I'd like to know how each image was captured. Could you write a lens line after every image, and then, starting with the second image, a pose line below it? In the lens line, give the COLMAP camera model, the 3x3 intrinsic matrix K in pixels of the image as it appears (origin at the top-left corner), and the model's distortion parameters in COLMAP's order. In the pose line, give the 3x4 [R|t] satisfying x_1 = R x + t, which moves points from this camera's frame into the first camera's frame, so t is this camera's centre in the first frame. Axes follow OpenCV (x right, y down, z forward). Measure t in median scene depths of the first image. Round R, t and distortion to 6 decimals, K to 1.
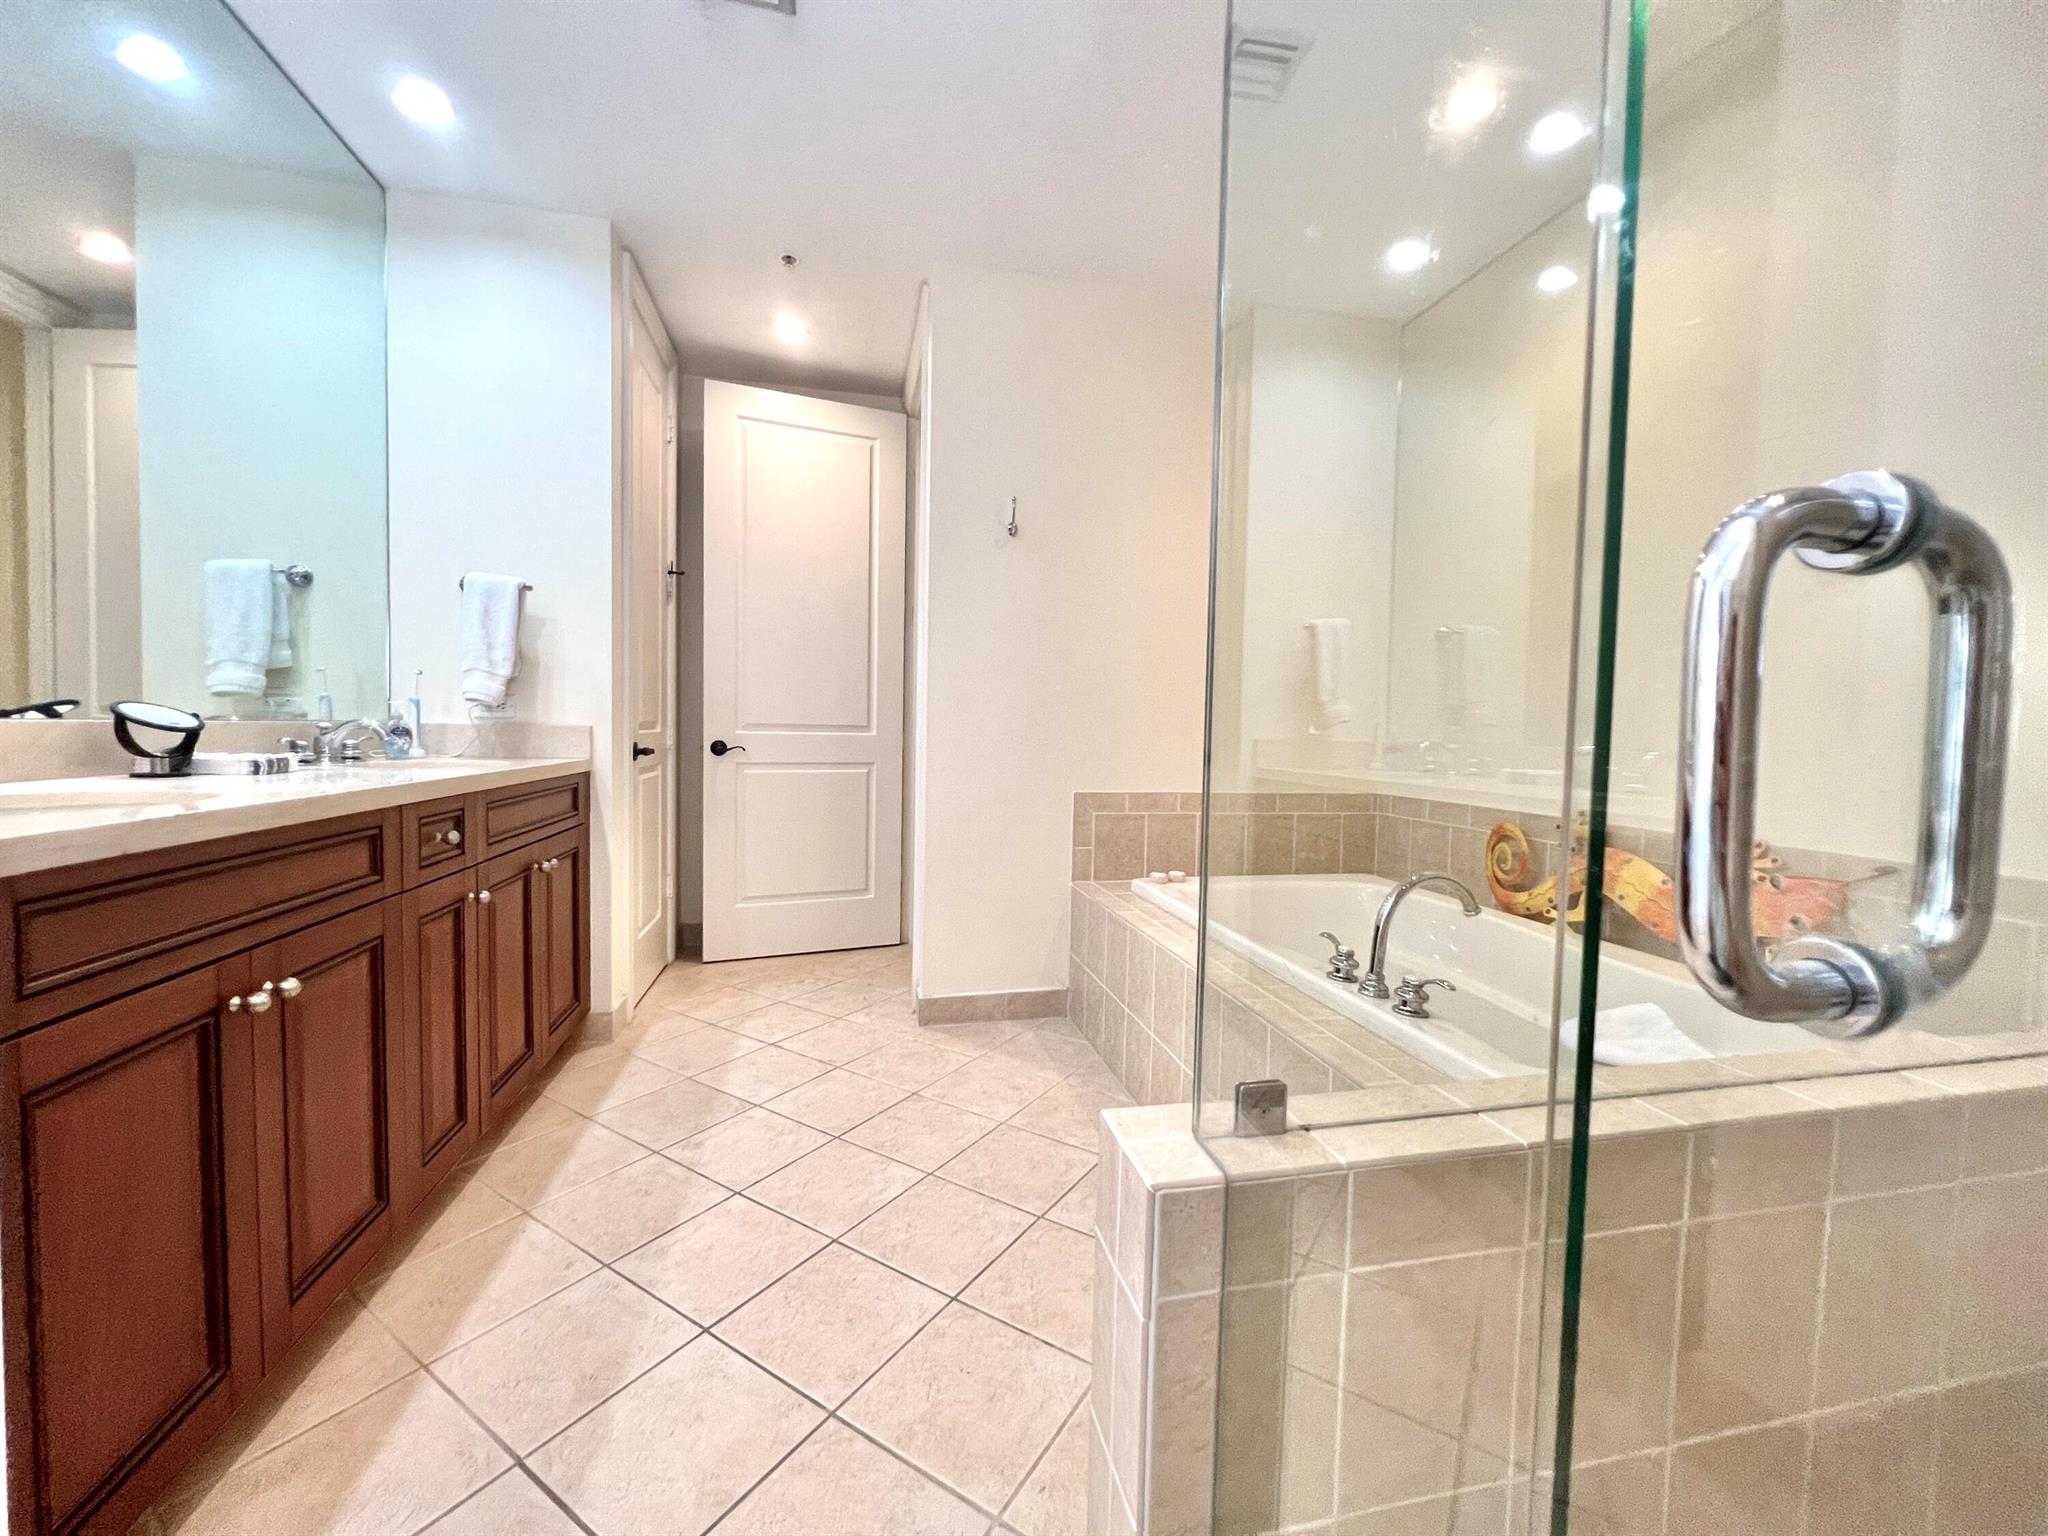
lens RADIAL K [[817.1, 0, 1018.8], [0, 817.1, 766.0], [0, 0, 1]] dist [-0.004565, 0.001324]
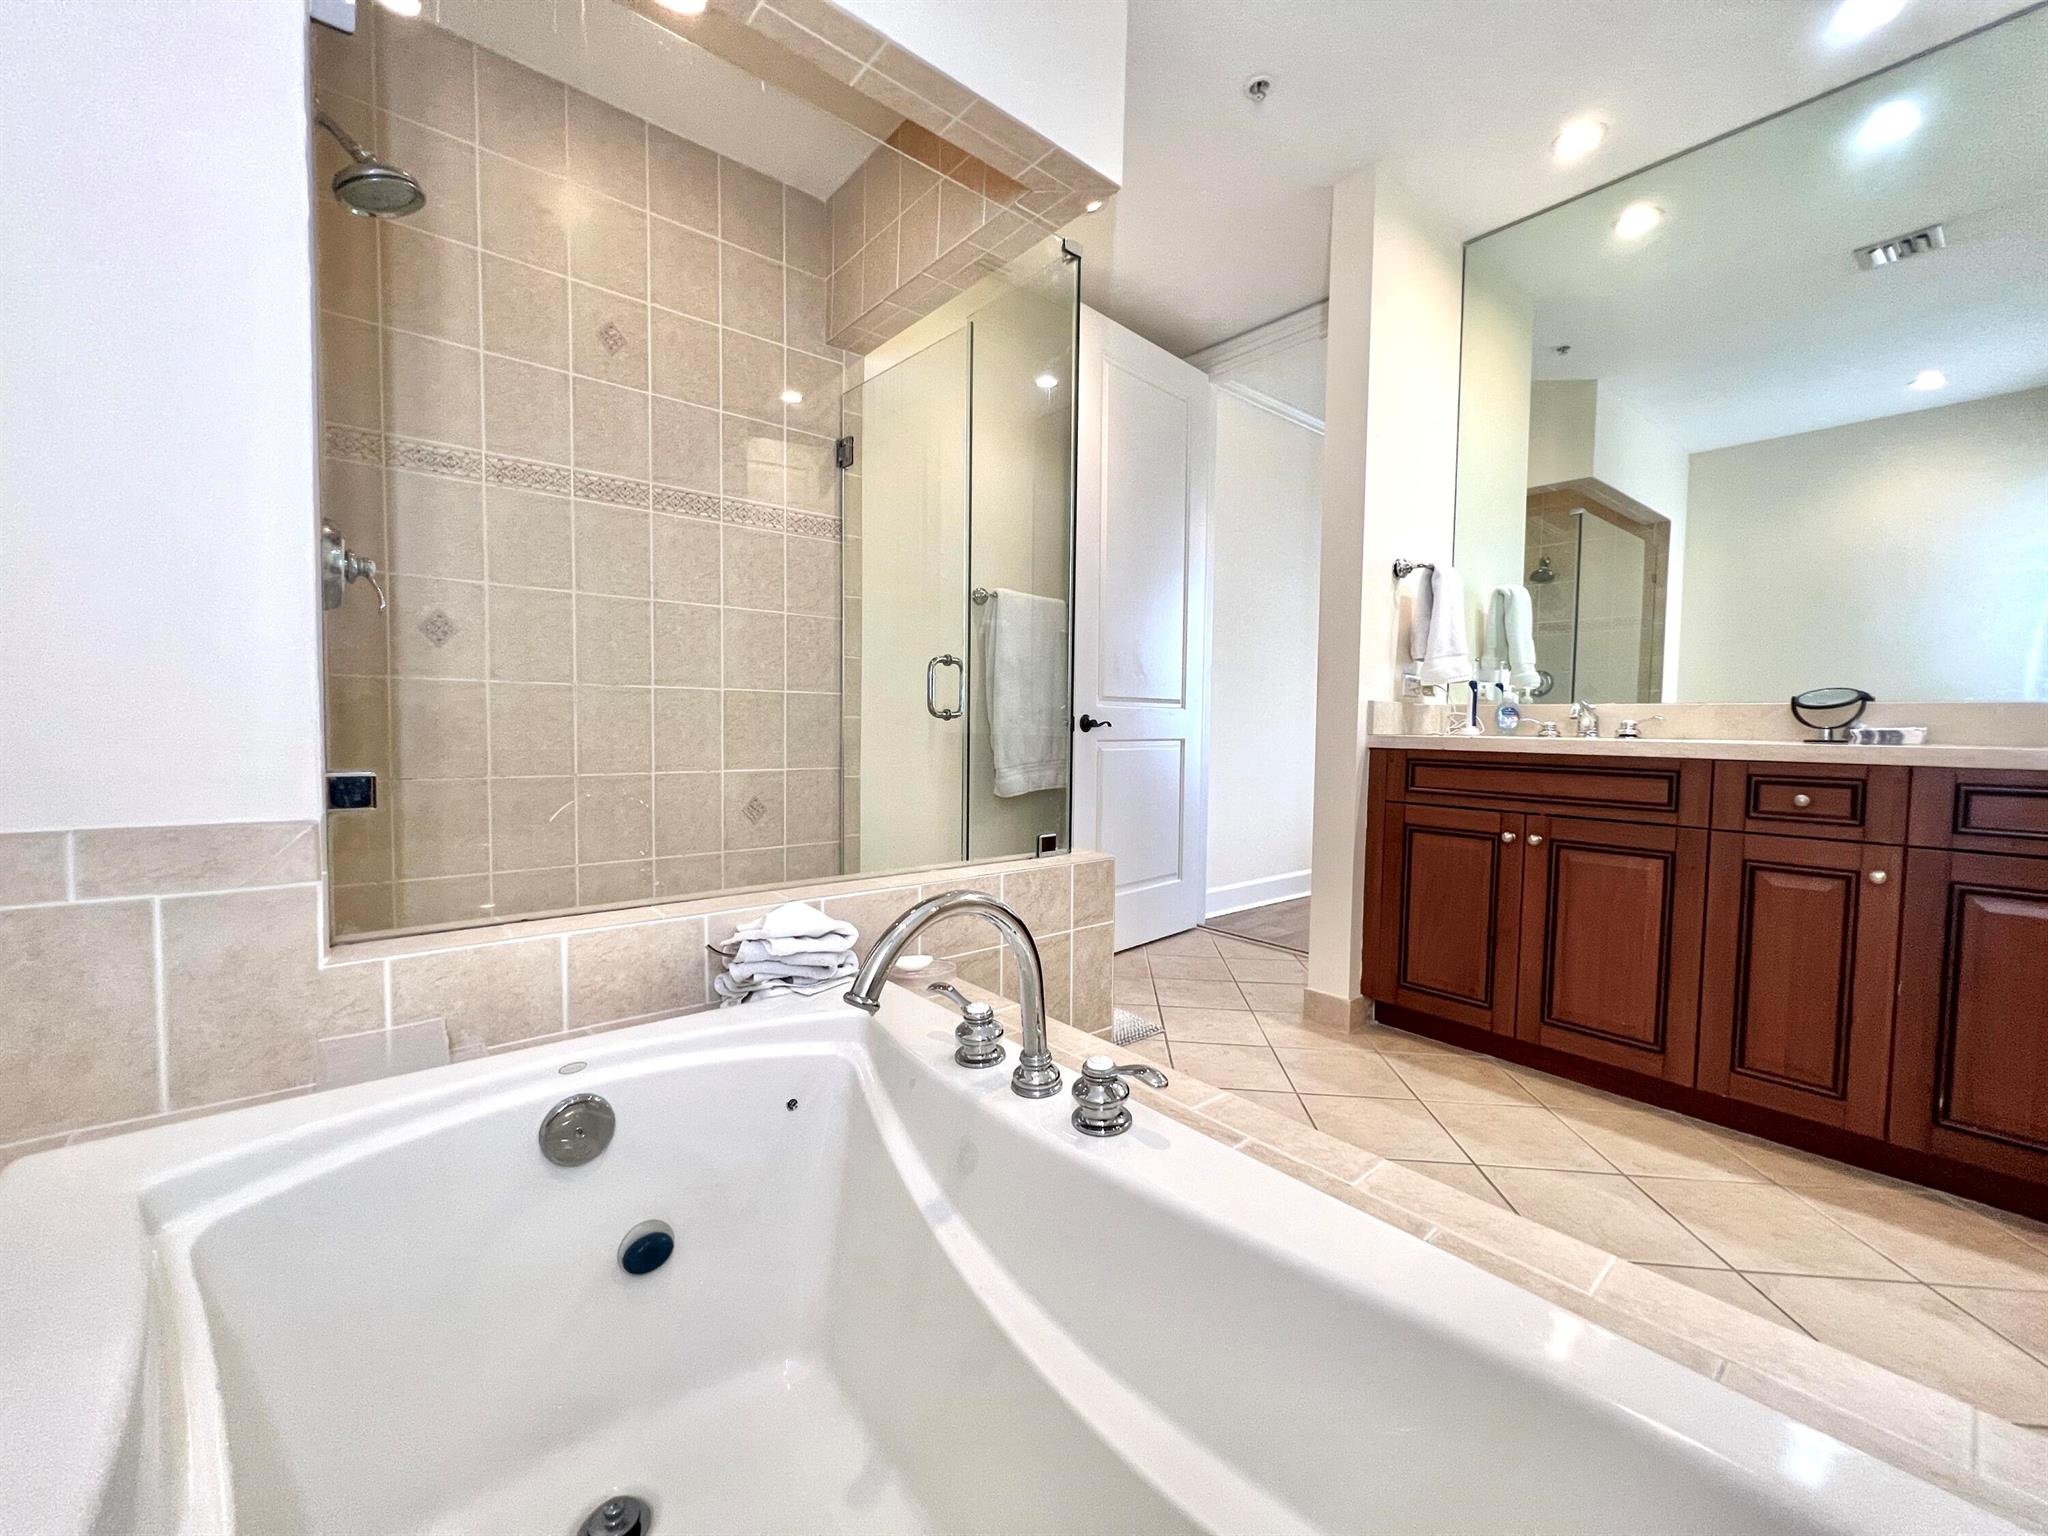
lens RADIAL K [[817.1, 0, 1018.8], [0, 817.1, 766.0], [0, 0, 1]] dist [-0.004565, 0.001324]
pose [[-0.886944, -0.008072, -0.461806, 0.794292], [-0.052068, 0.995221, 0.082606, 0.010960], [0.458933, 0.097312, -0.883126, 1.654555]]
